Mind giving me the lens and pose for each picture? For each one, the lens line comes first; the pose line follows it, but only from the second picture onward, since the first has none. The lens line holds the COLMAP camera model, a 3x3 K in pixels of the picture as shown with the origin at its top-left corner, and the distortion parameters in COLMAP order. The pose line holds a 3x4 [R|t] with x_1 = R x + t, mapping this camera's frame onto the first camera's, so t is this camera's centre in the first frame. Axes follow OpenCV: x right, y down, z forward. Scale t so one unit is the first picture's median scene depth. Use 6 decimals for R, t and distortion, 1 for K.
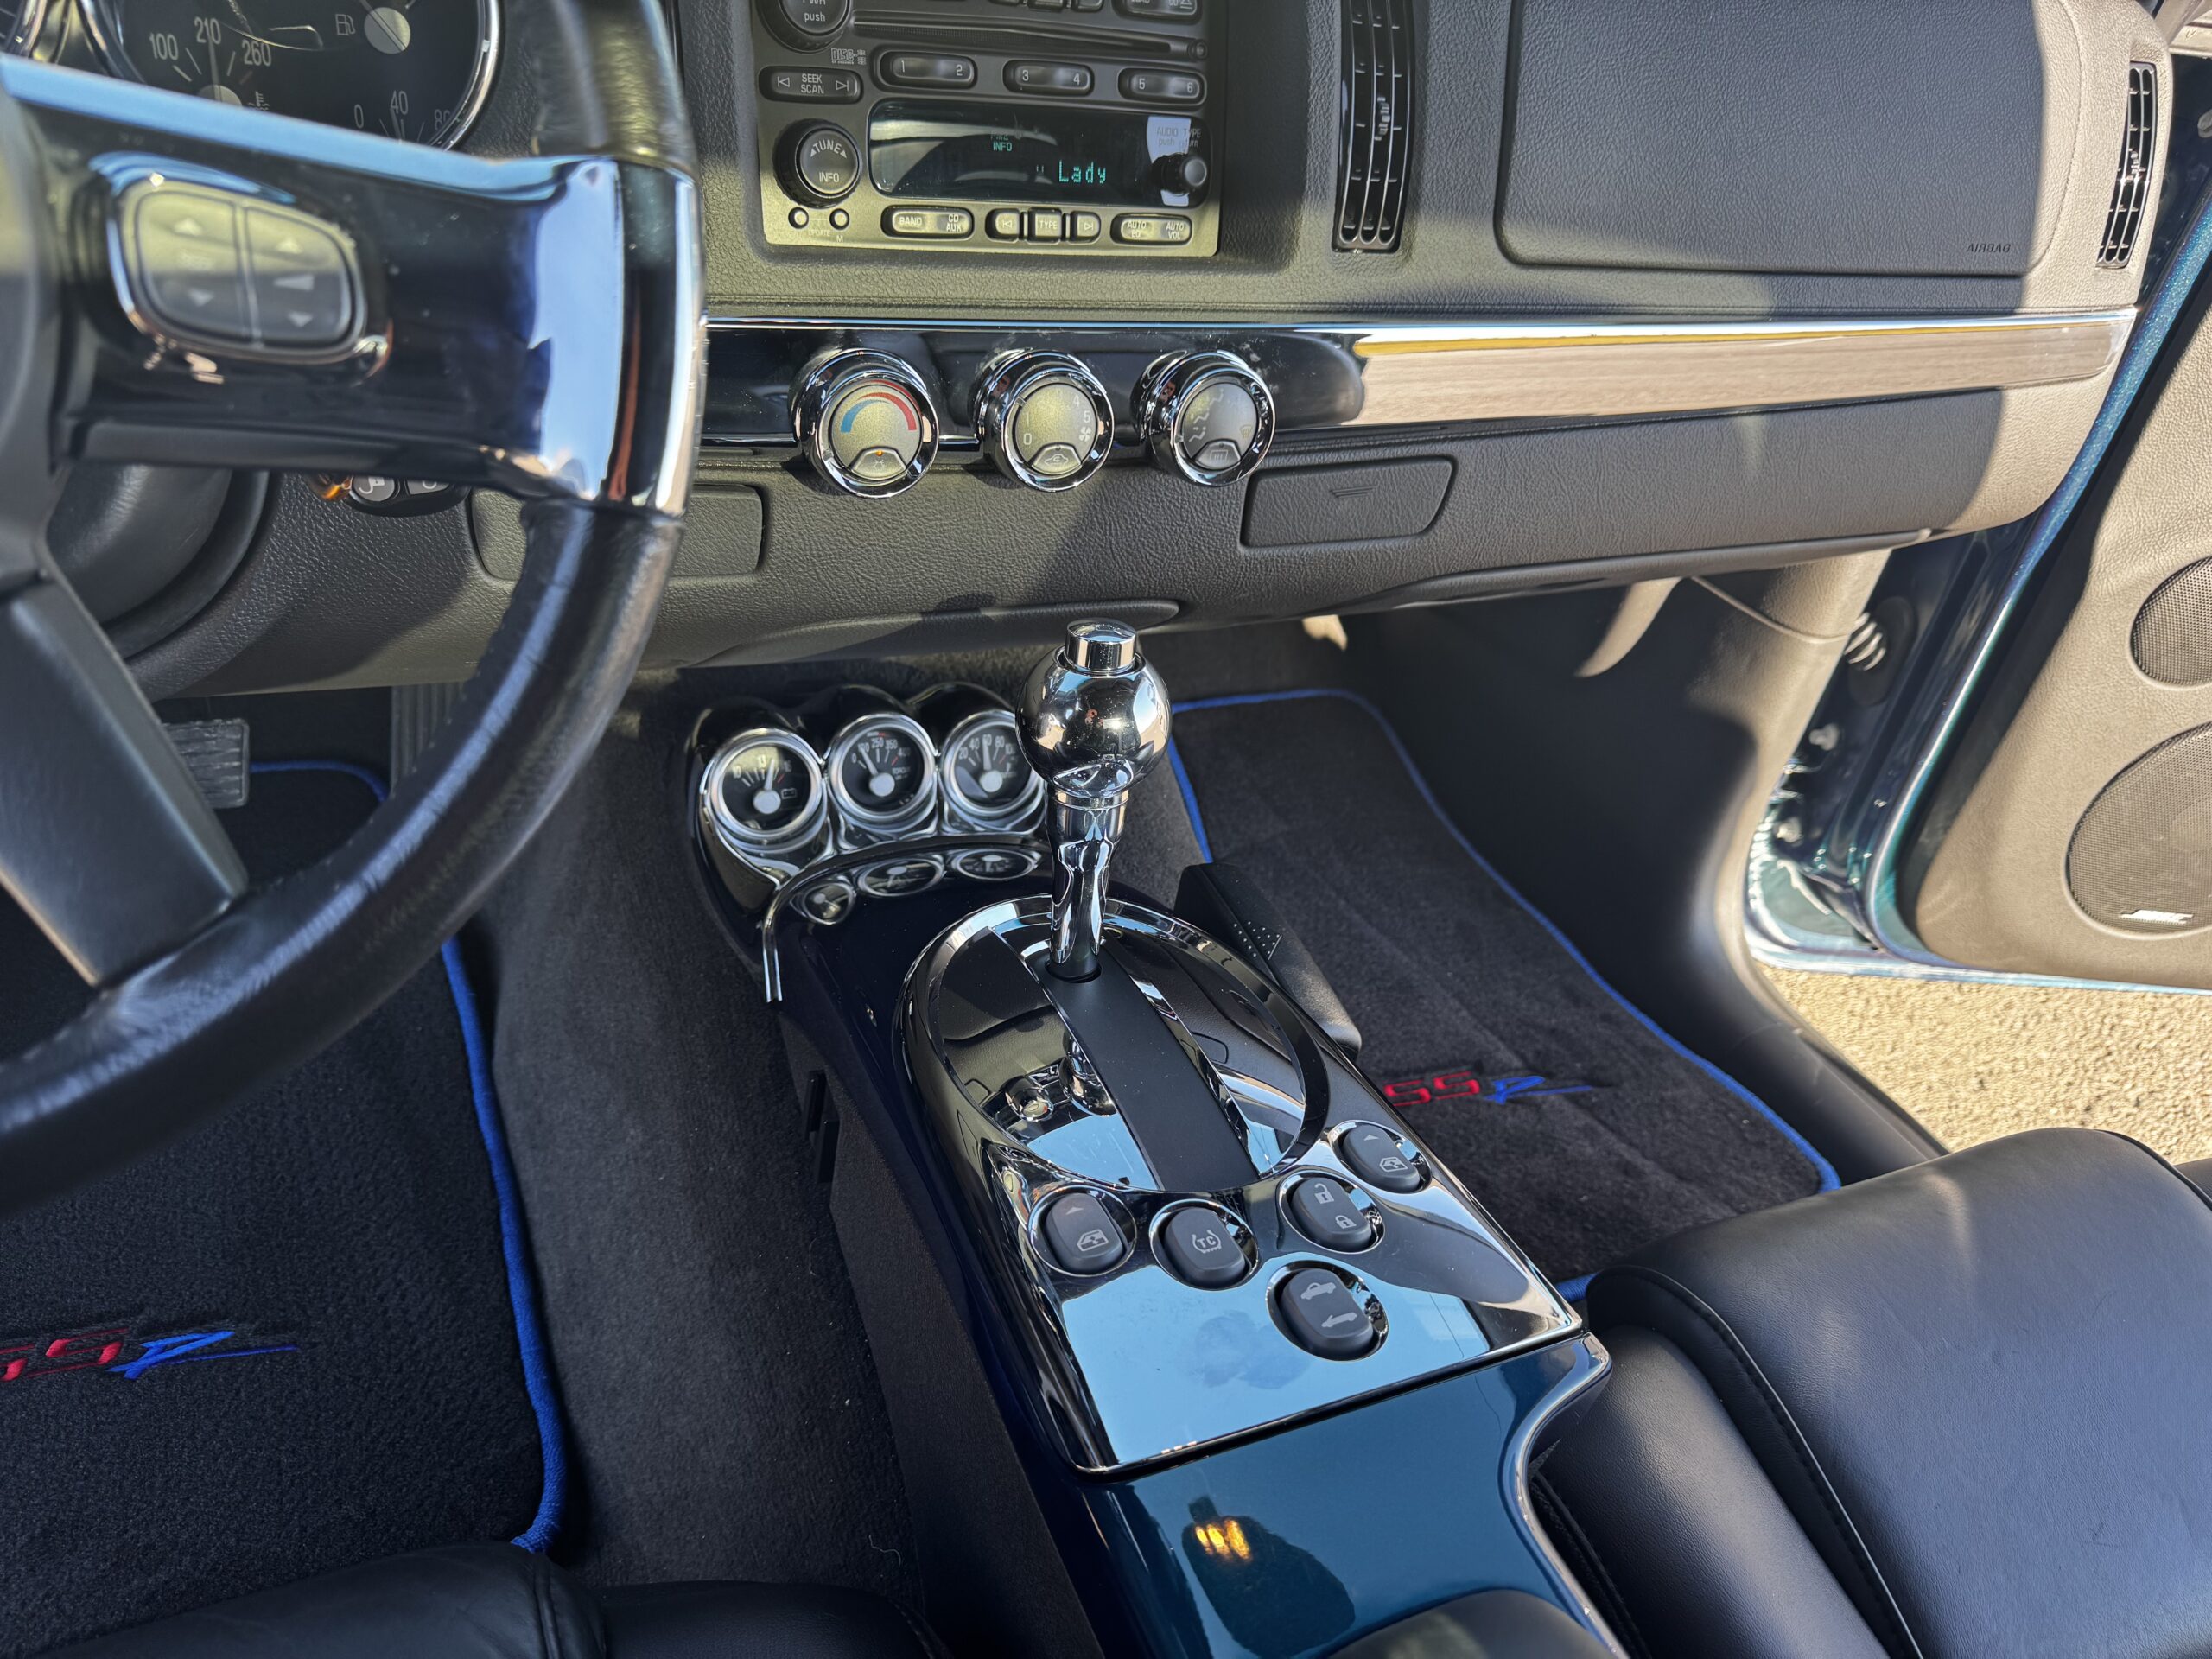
lens RADIAL K [[1570.8, 0, 1106.6], [0, 1570.8, 821.8], [0, 0, 1]] dist [-0.000563, -0.014436]
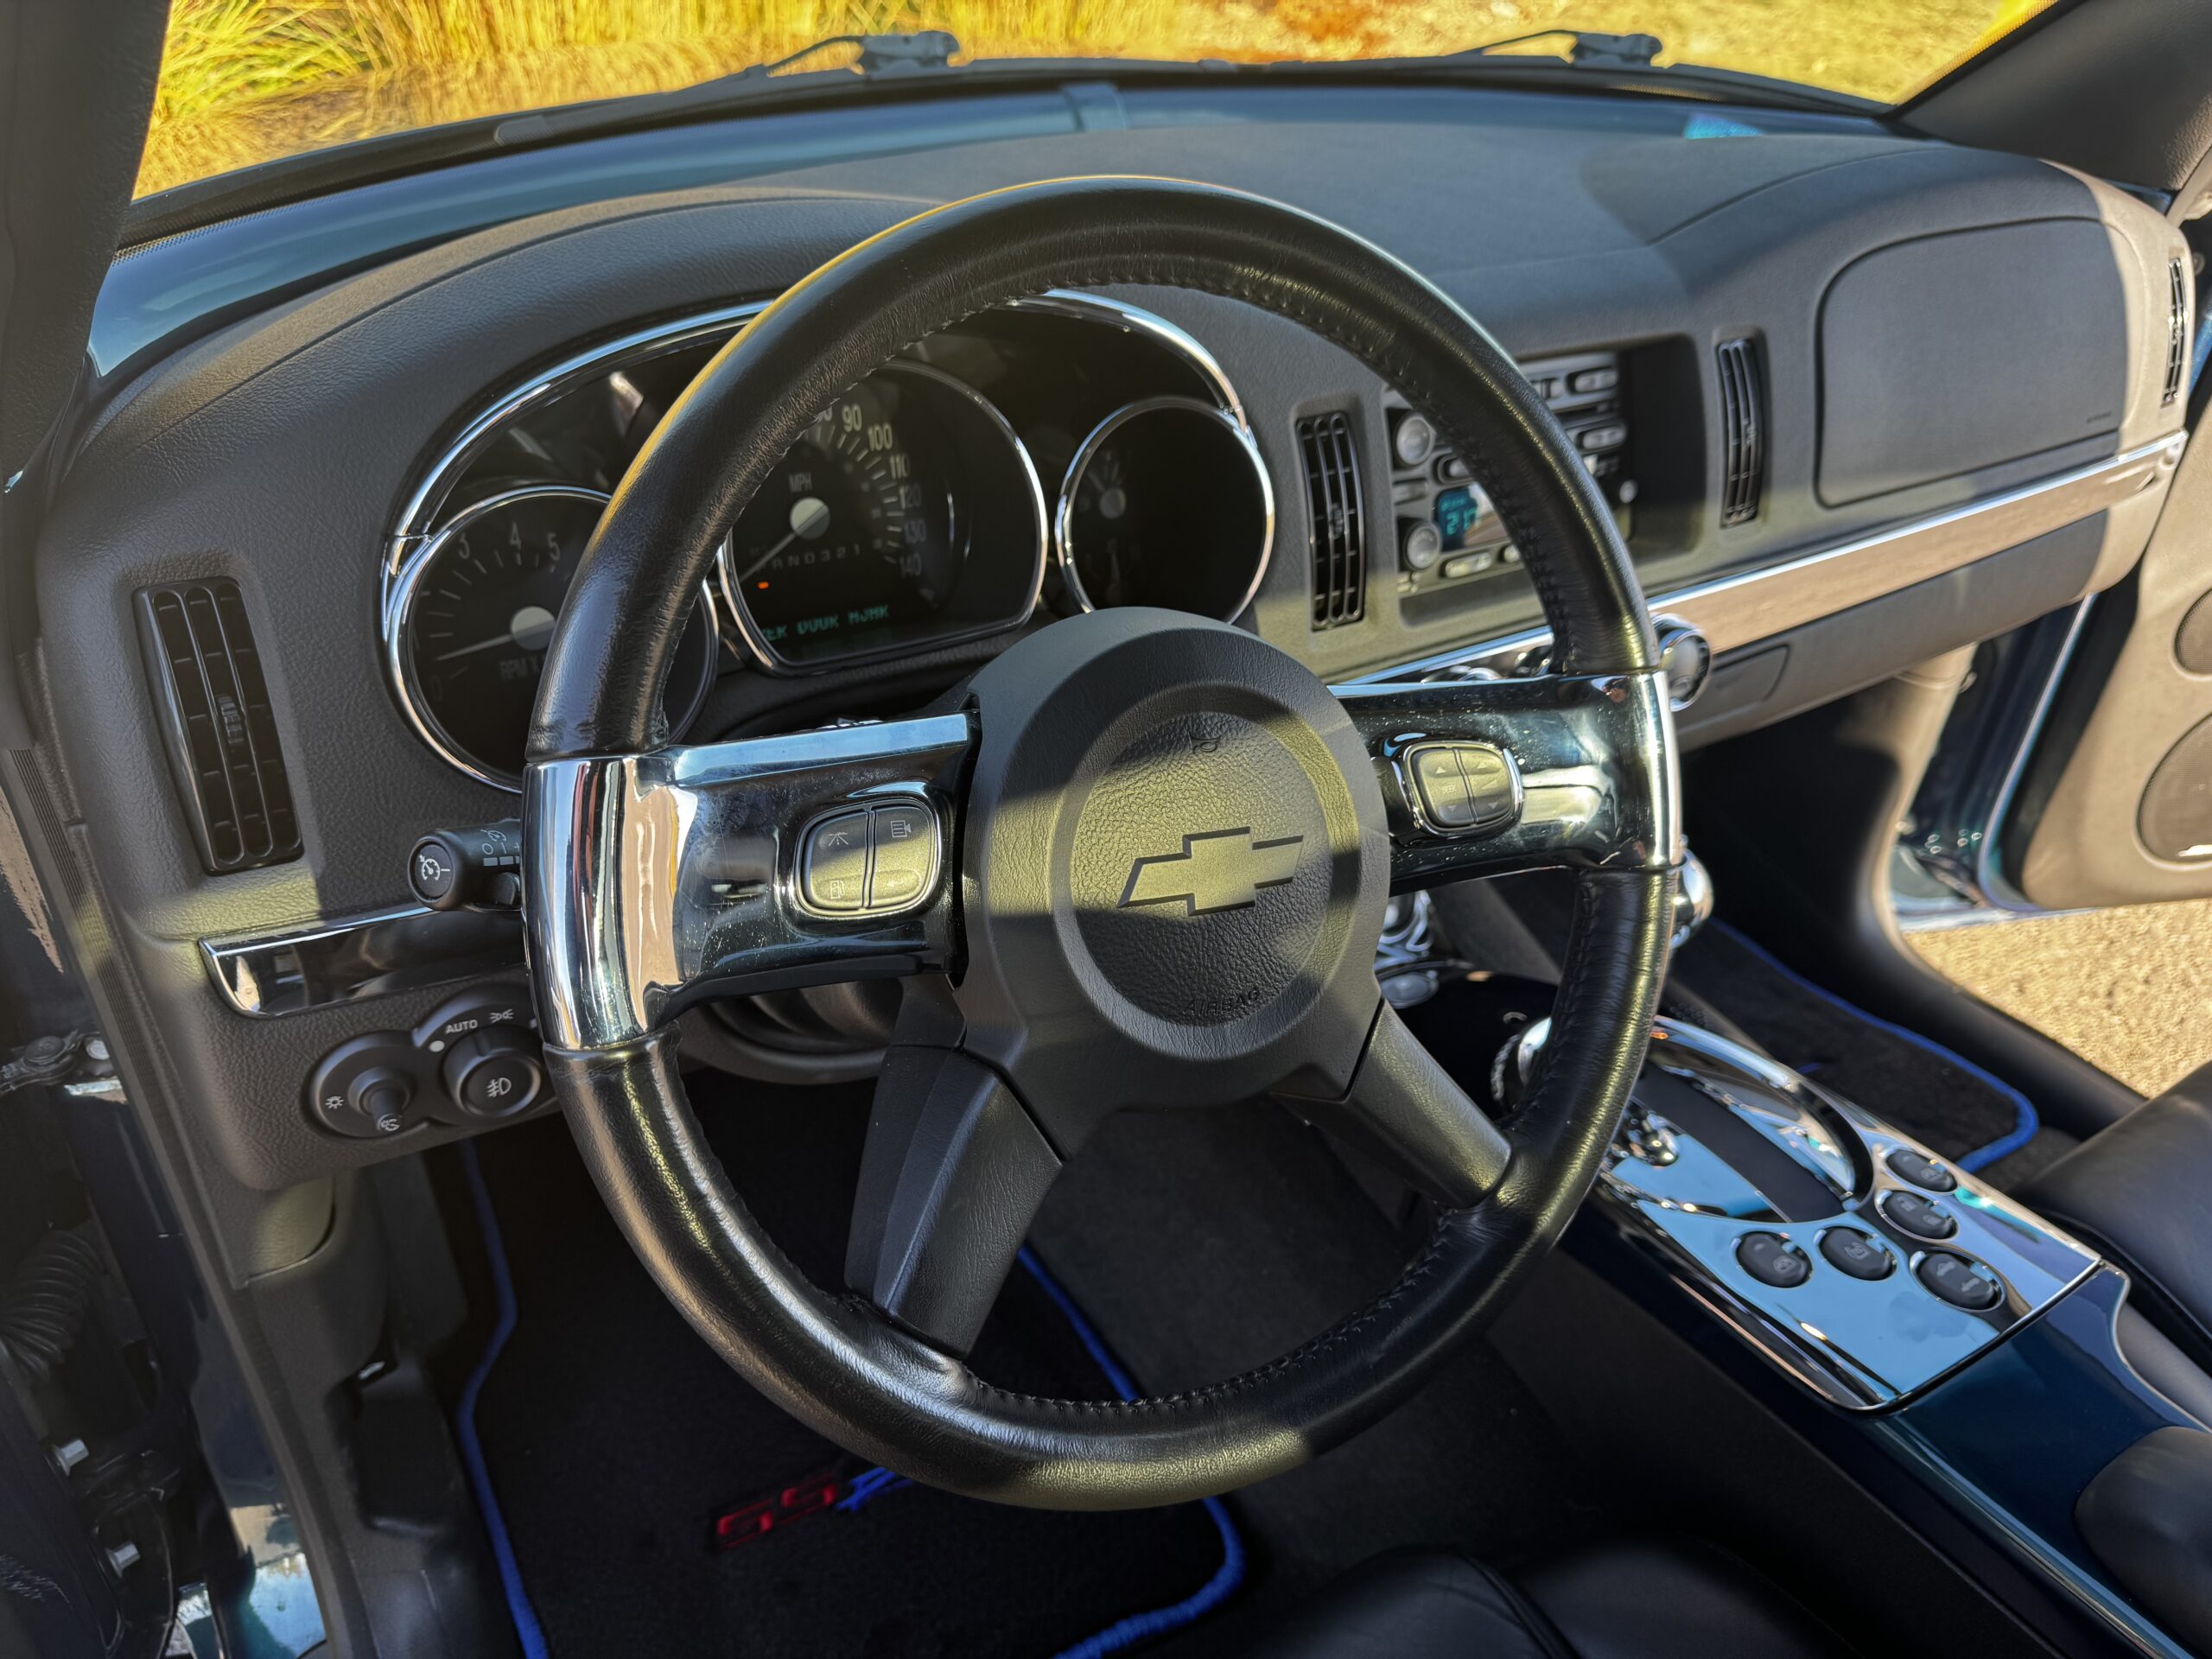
lens RADIAL K [[1570.8, 0, 1128.1], [0, 1570.8, 821.6], [0, 0, 1]] dist [-0.000563, -0.014436]
pose [[0.982311, -0.165254, 0.088065, -0.314784], [0.165983, 0.986128, -0.000972, -0.113900], [-0.086683, 0.015572, 0.996114, -0.195493]]
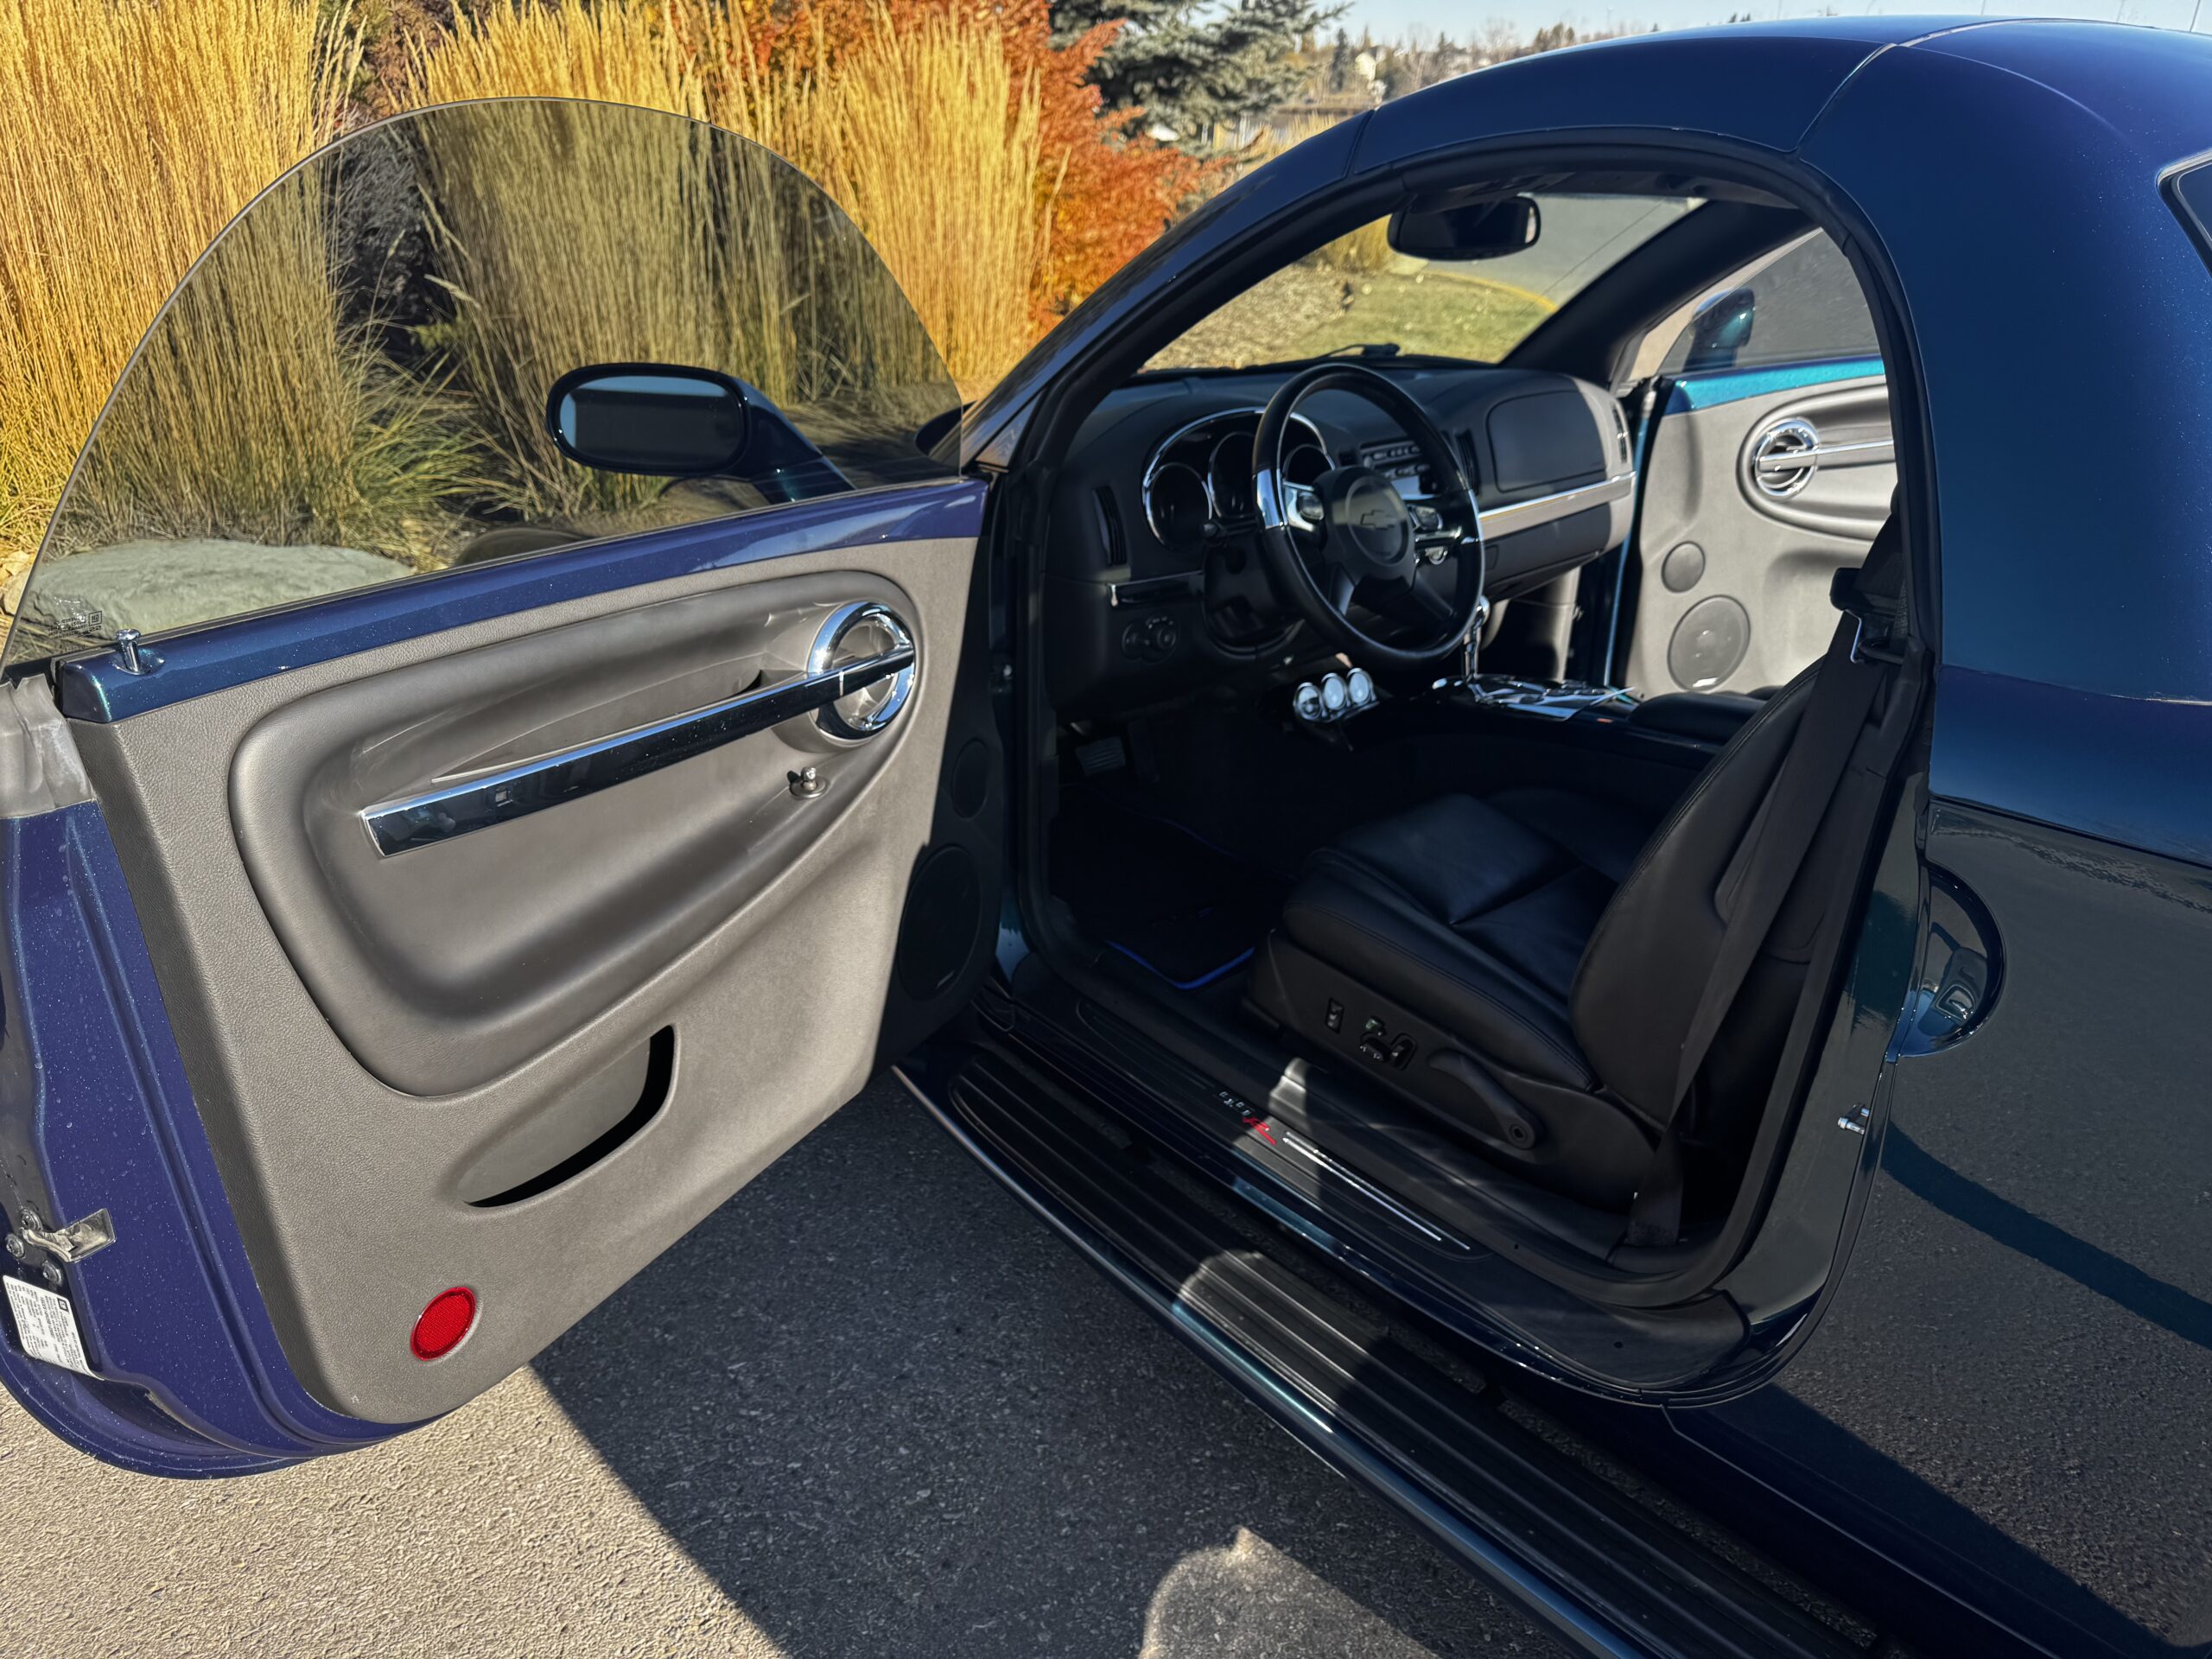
lens RADIAL K [[1516.0, 0, 1101.2], [0, 1516.0, 835.5], [0, 0, 1]] dist [0.068468, -0.020083]
pose [[0.928143, -0.259295, 0.267053, -1.127454], [0.307154, 0.938787, -0.155998, 0.428845], [-0.210256, 0.226815, 0.950972, -1.299976]]
